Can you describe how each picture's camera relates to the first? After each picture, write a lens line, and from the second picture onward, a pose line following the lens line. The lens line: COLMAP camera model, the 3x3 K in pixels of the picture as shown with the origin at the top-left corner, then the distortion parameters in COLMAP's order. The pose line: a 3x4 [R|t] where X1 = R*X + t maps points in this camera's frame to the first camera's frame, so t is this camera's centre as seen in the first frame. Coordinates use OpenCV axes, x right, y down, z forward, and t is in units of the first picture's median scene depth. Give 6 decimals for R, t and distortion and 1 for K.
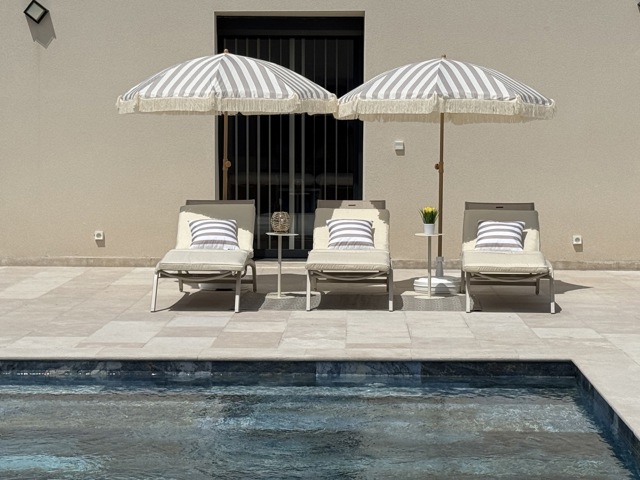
lens RADIAL K [[1653.5, 0, 318.5], [0, 1653.5, 239.4], [0, 0, 1]] dist [0.137664, 0.000000]
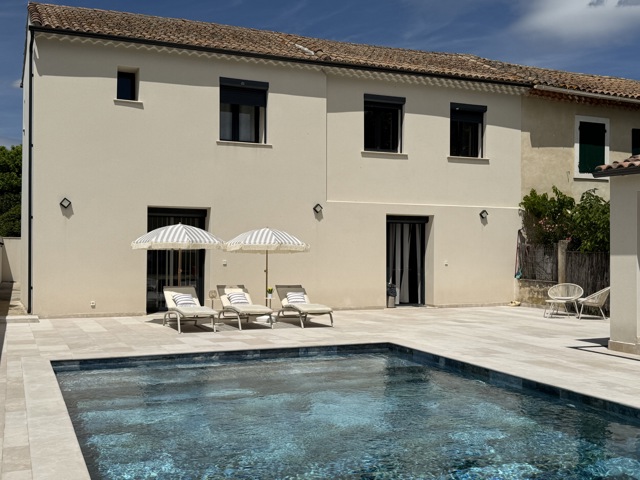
lens RADIAL K [[725.5, 0, 327.1], [0, 725.5, 227.9], [0, 0, 1]] dist [0.069397, 0.000000]
pose [[0.902652, 0.018953, 0.429954, -0.328540], [0.025237, 0.994980, -0.096844, -0.000067], [-0.429631, 0.098267, 0.897642, -0.030069]]
